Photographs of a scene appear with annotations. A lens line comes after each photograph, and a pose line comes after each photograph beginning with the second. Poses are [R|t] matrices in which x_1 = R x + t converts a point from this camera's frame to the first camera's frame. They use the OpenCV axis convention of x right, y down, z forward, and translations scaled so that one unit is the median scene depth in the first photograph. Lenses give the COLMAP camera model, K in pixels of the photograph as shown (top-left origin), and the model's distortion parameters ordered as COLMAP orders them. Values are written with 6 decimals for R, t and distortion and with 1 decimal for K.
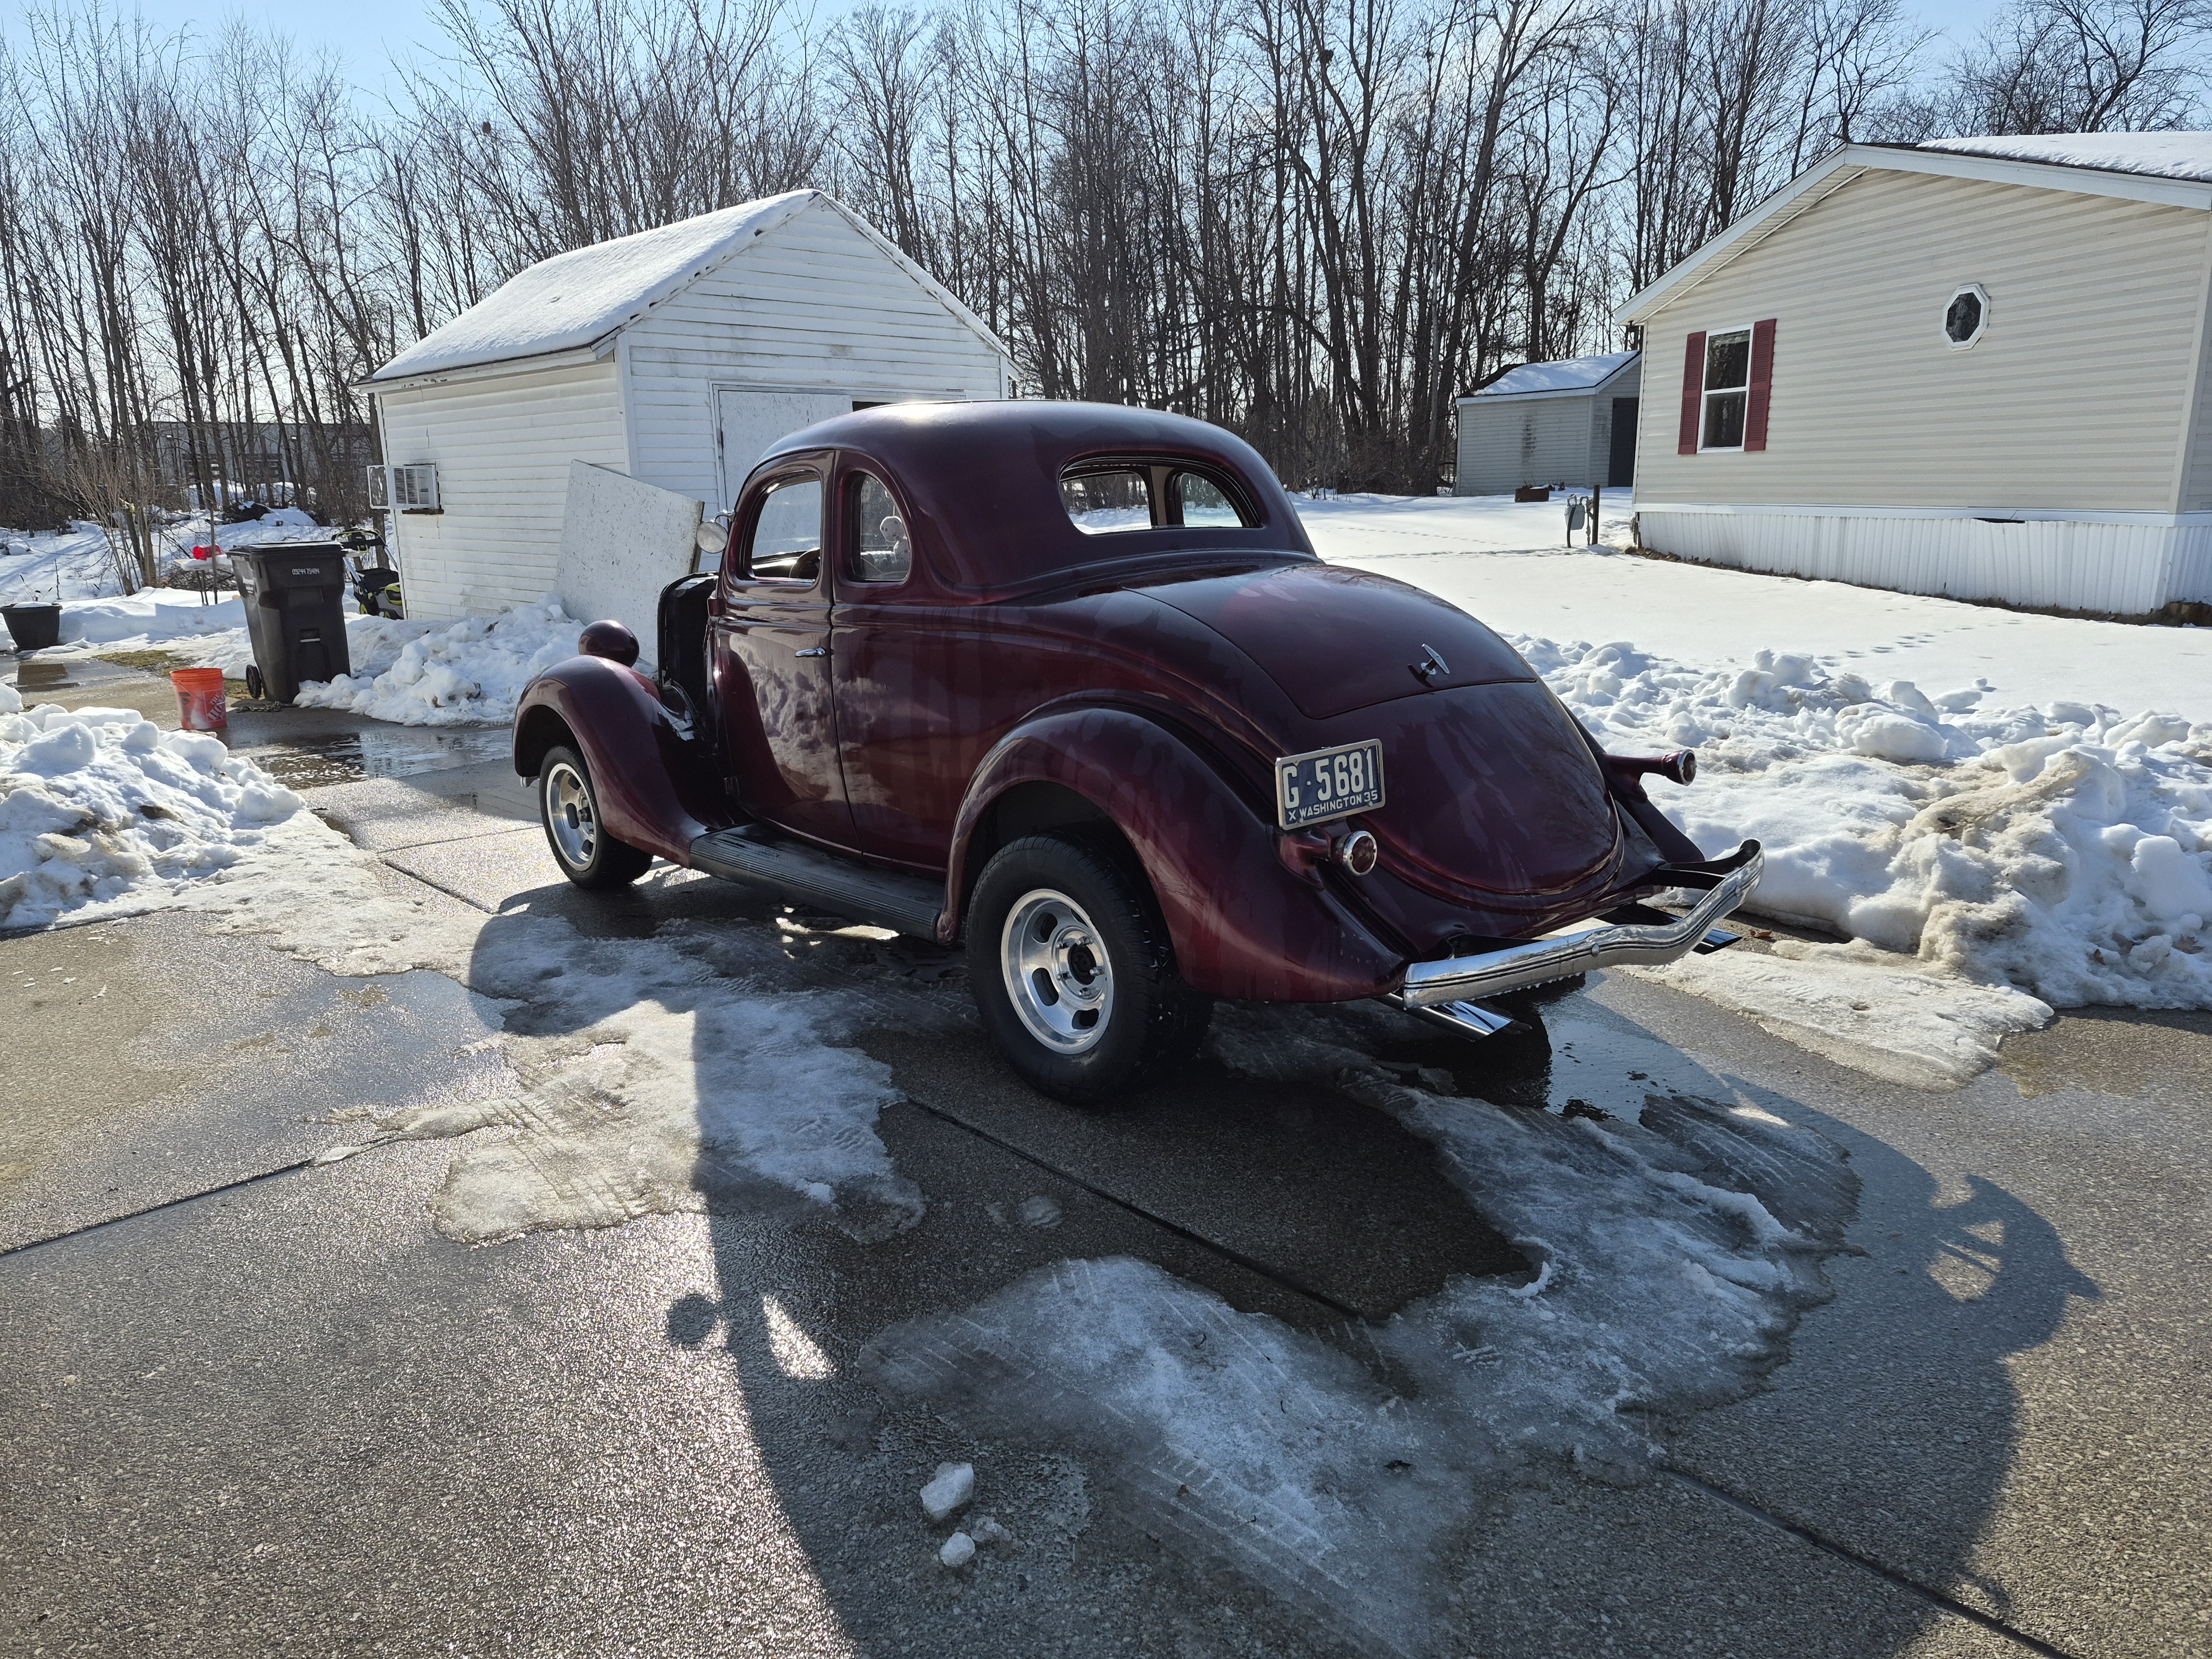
lens RADIAL K [[1522.2, 0, 1079.6], [0, 1522.2, 840.1], [0, 0, 1]] dist [0.082084, -0.088974]
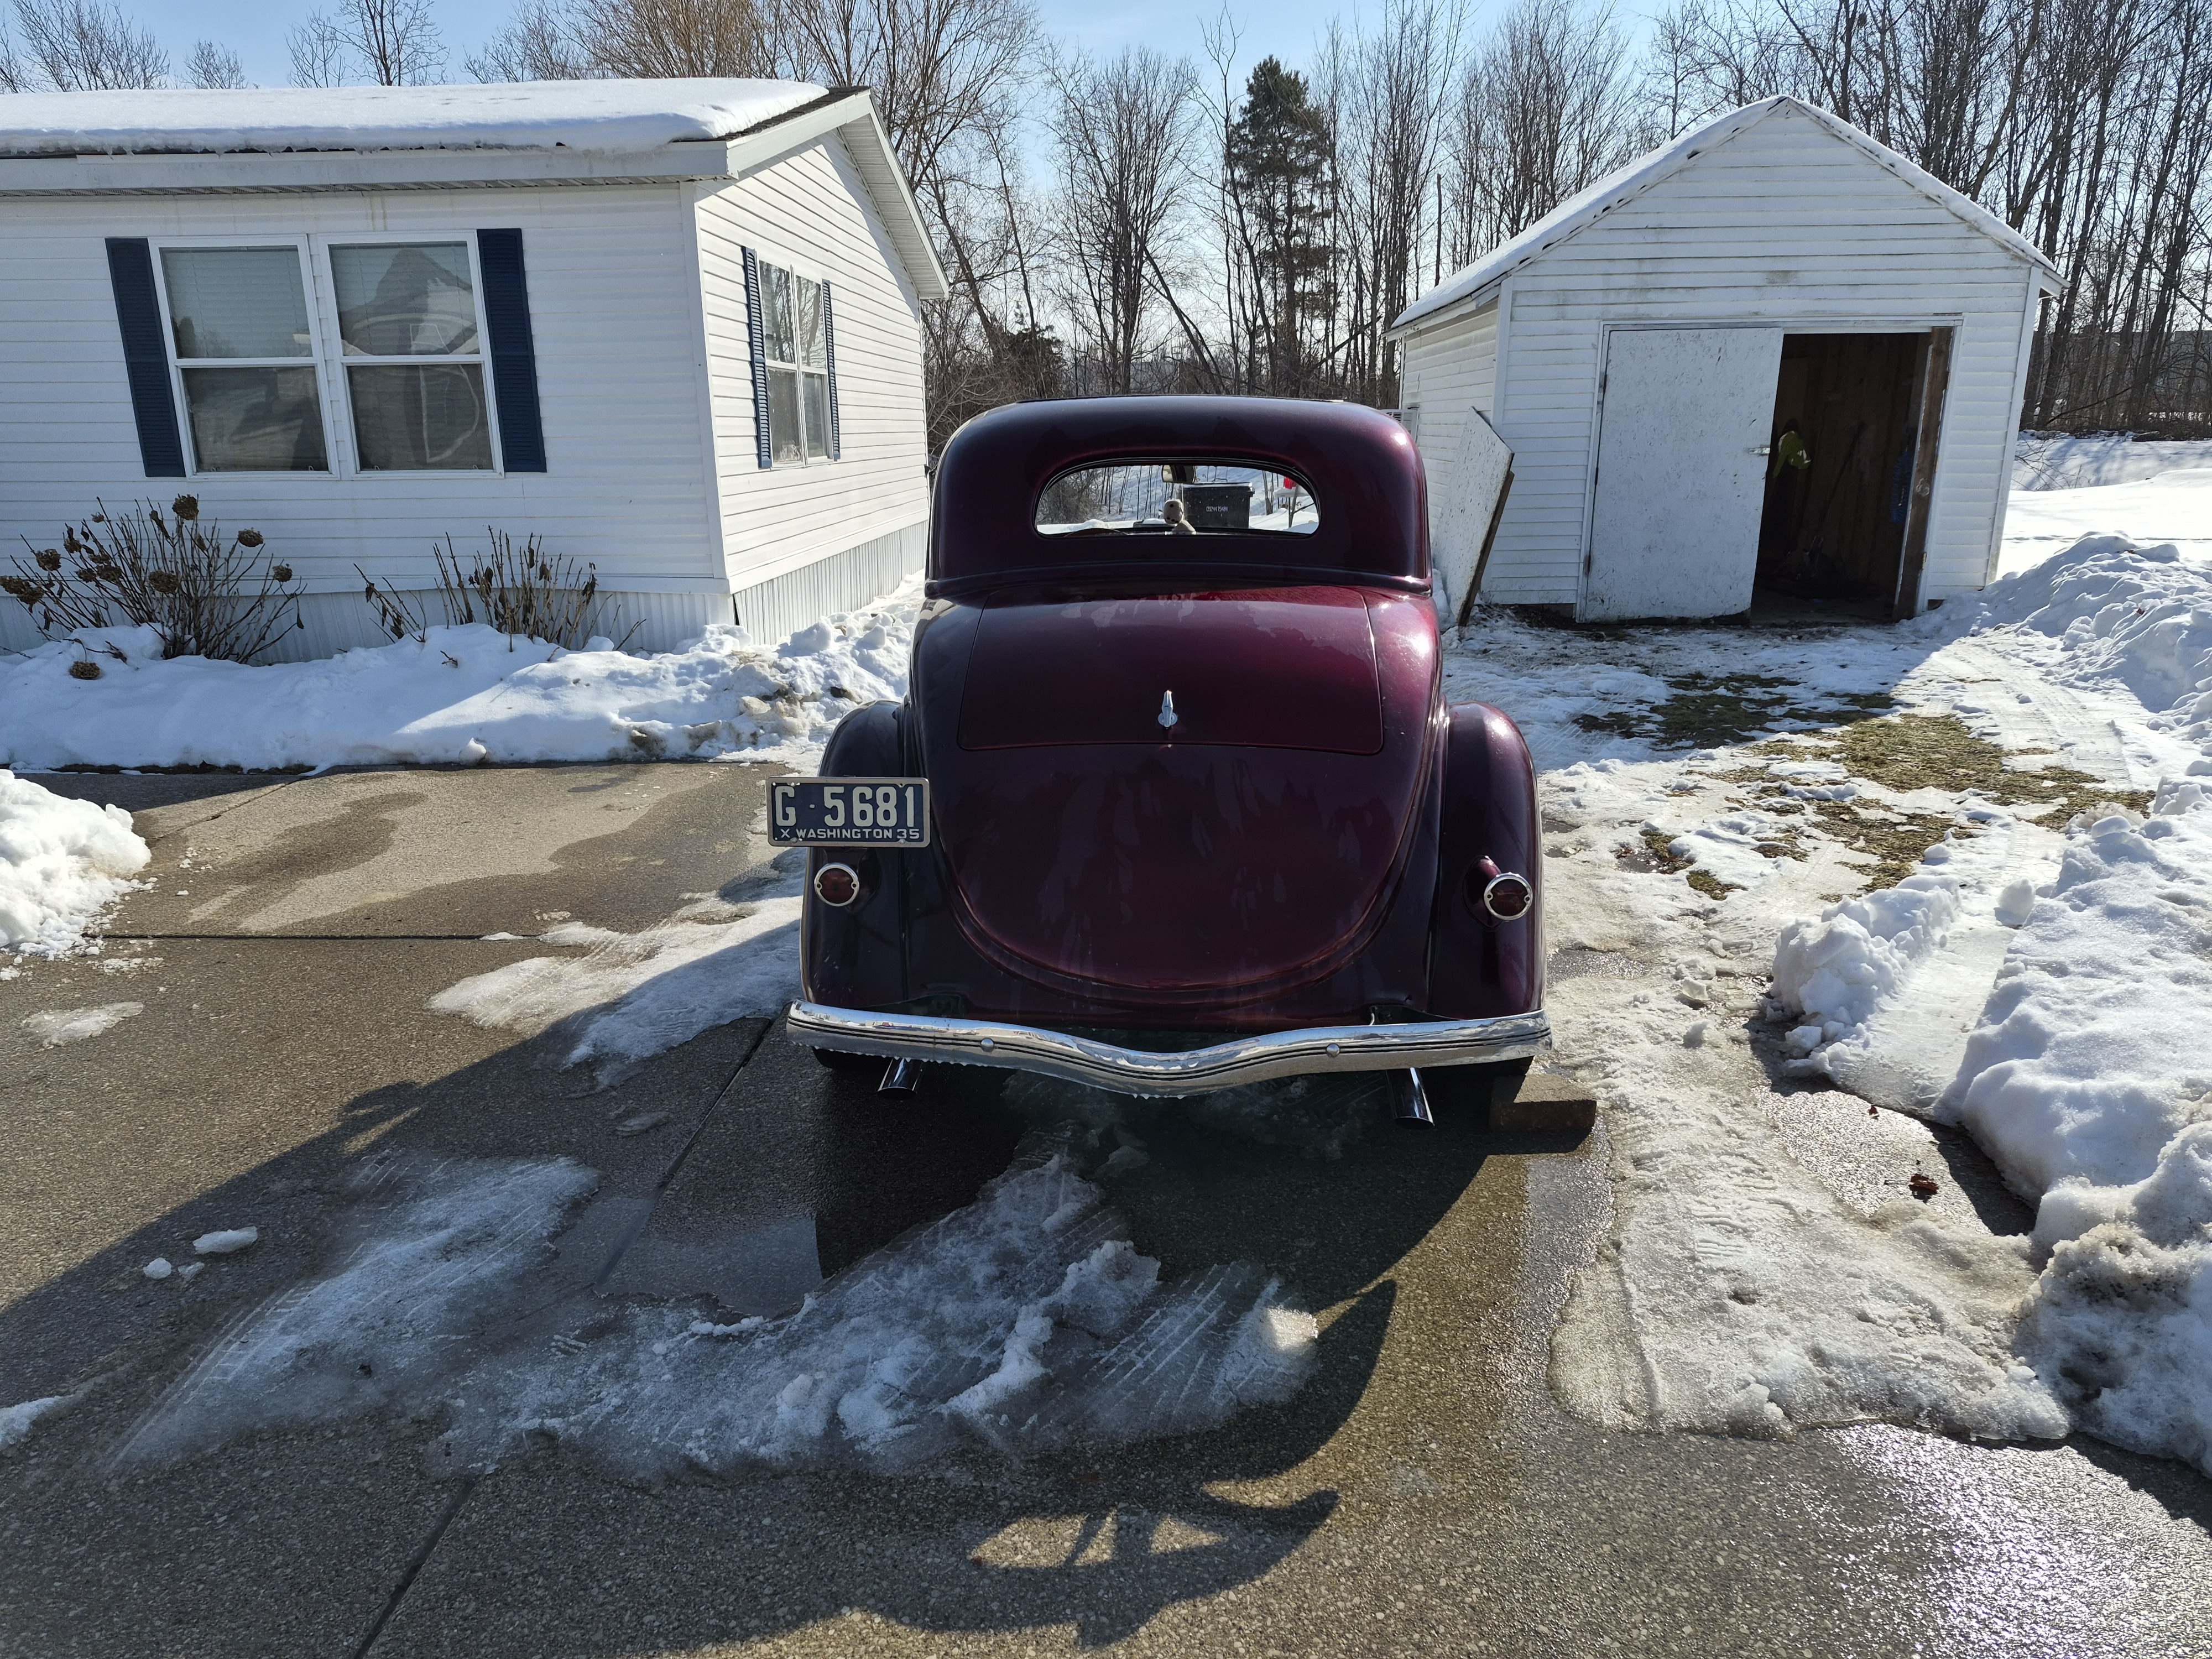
lens RADIAL K [[1522.2, 0, 1079.6], [0, 1522.2, 840.1], [0, 0, 1]] dist [0.082084, -0.088974]
pose [[0.691078, 0.201548, -0.694111, 0.959957], [-0.166327, 0.978907, 0.118644, -0.161405], [0.703382, 0.033457, 0.710024, 0.383414]]
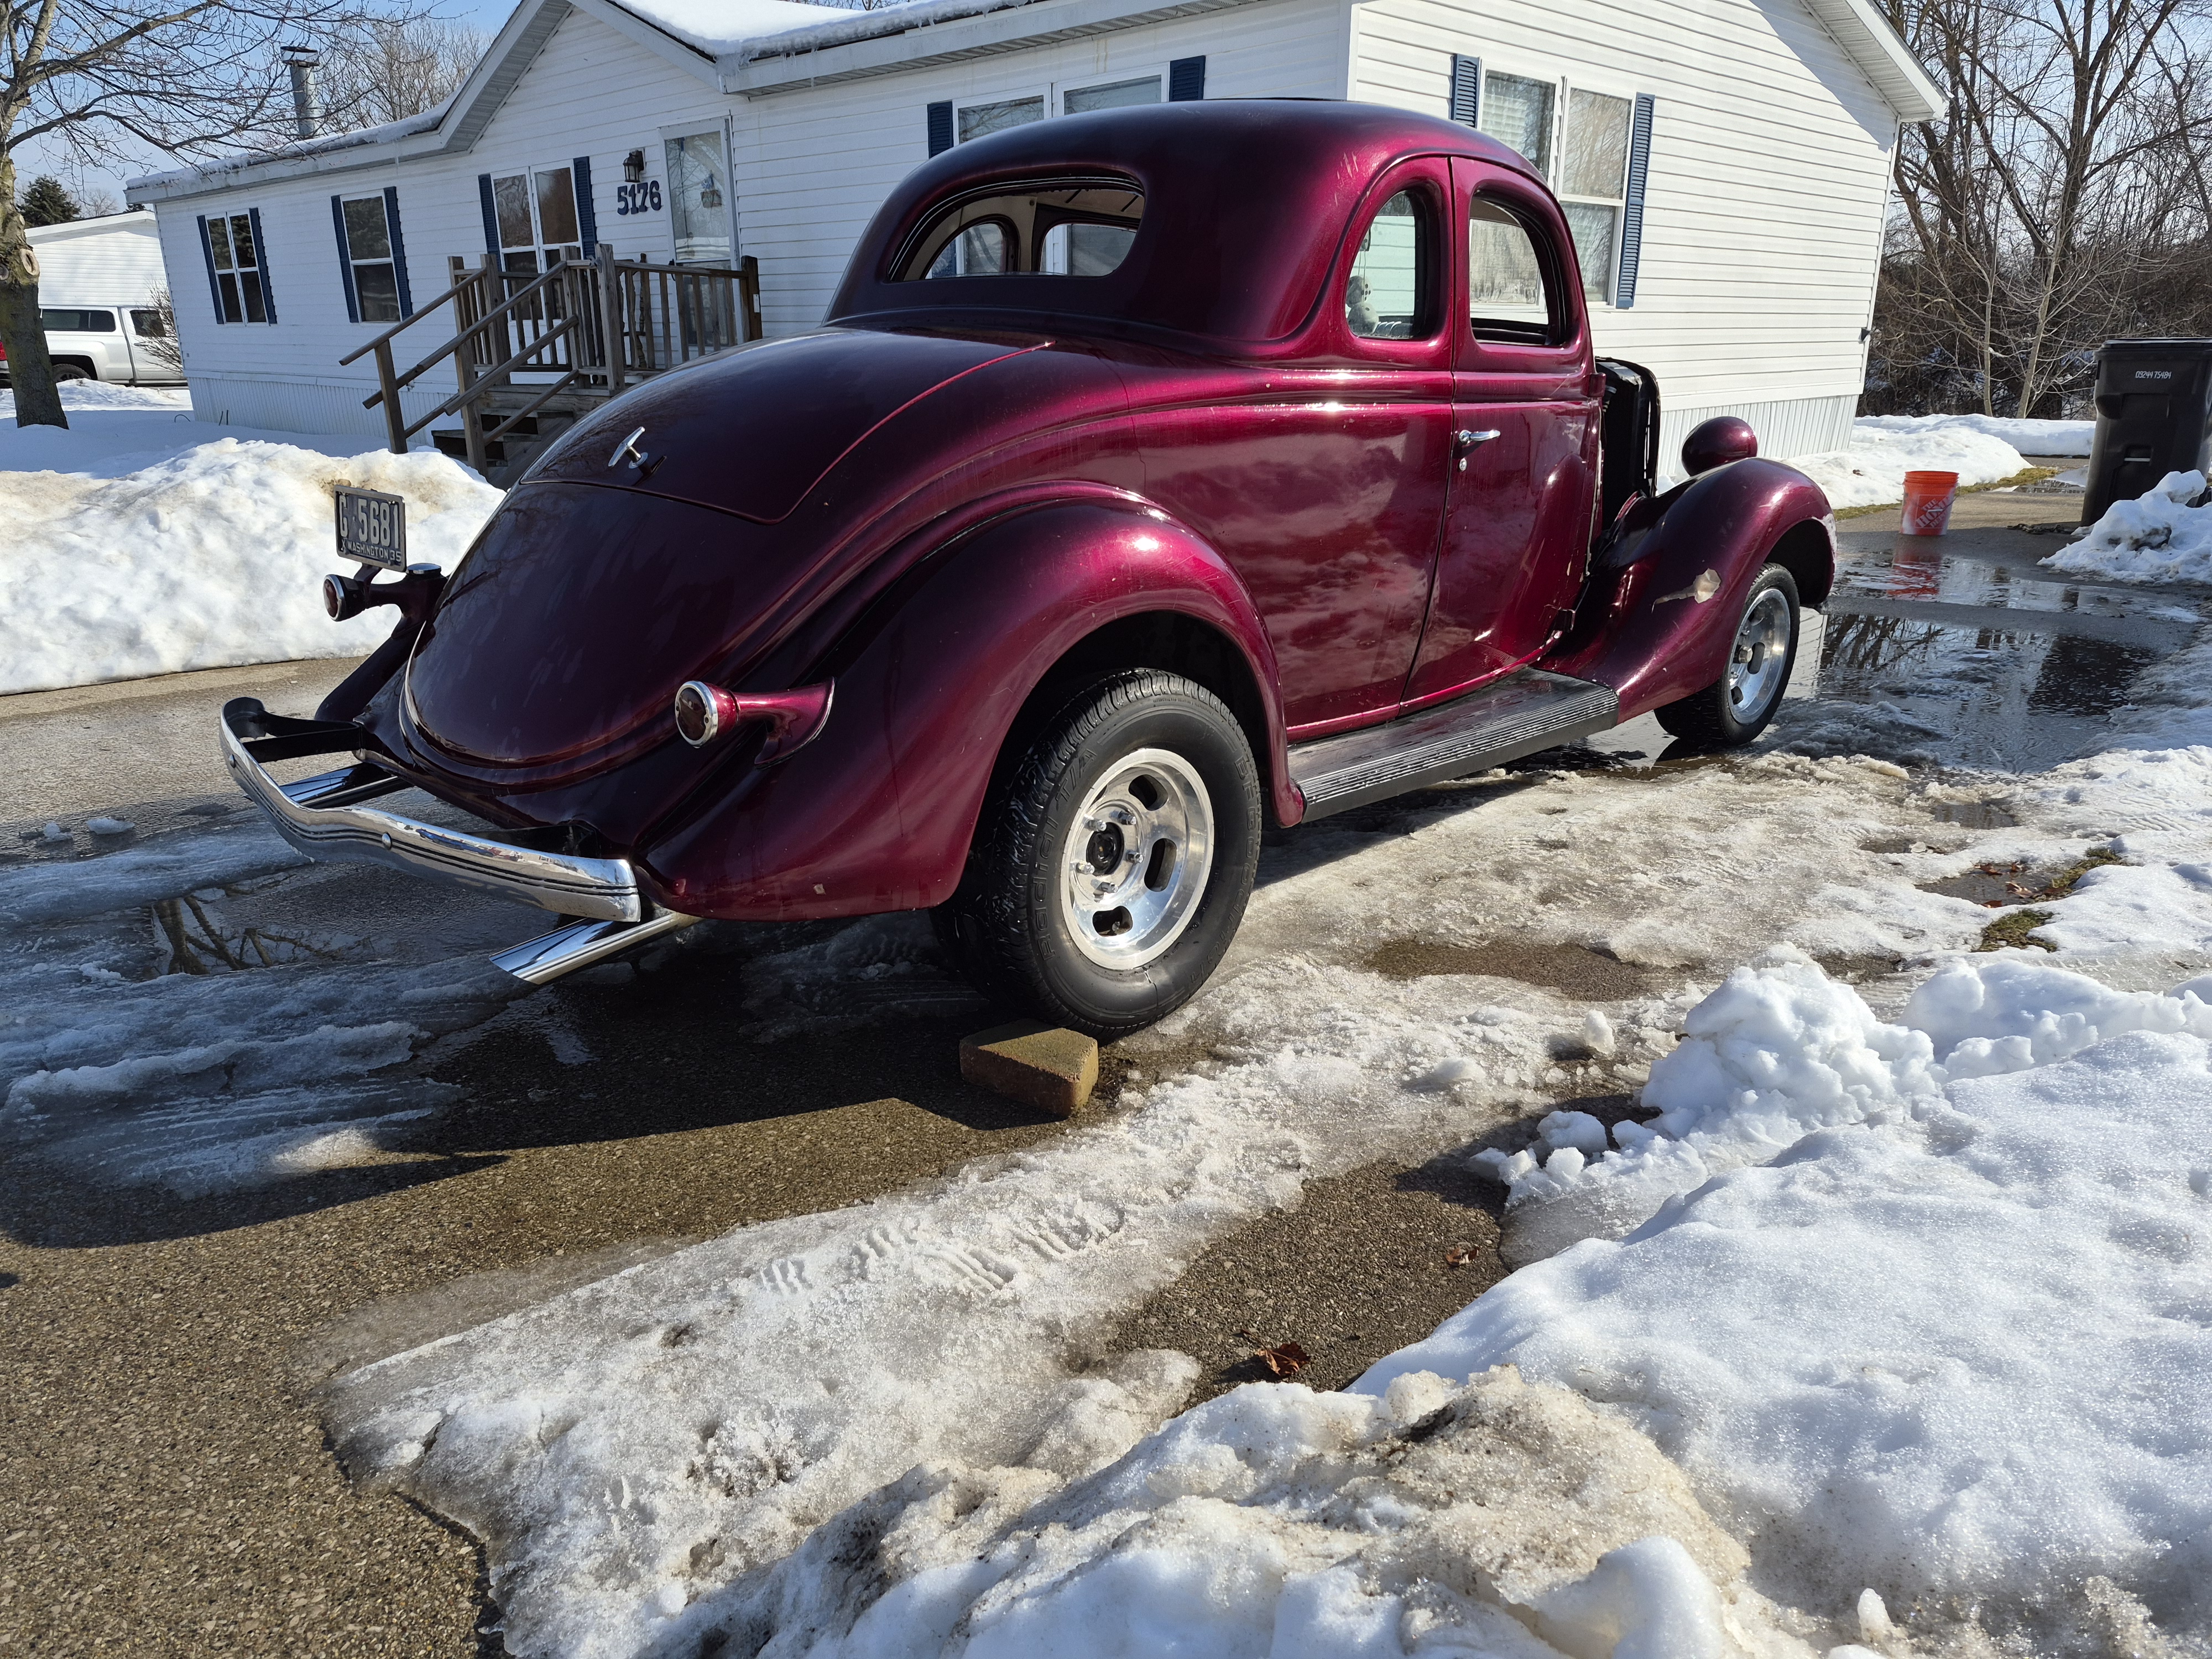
lens RADIAL K [[1535.7, 0, 1106.0], [0, 1535.7, 829.5], [0, 0, 1]] dist [0.054136, -0.053887]
pose [[0.046008, 0.323406, -0.945141, 1.169790], [-0.224182, 0.925352, 0.305722, -0.262676], [0.973461, 0.197818, 0.115076, 1.355635]]
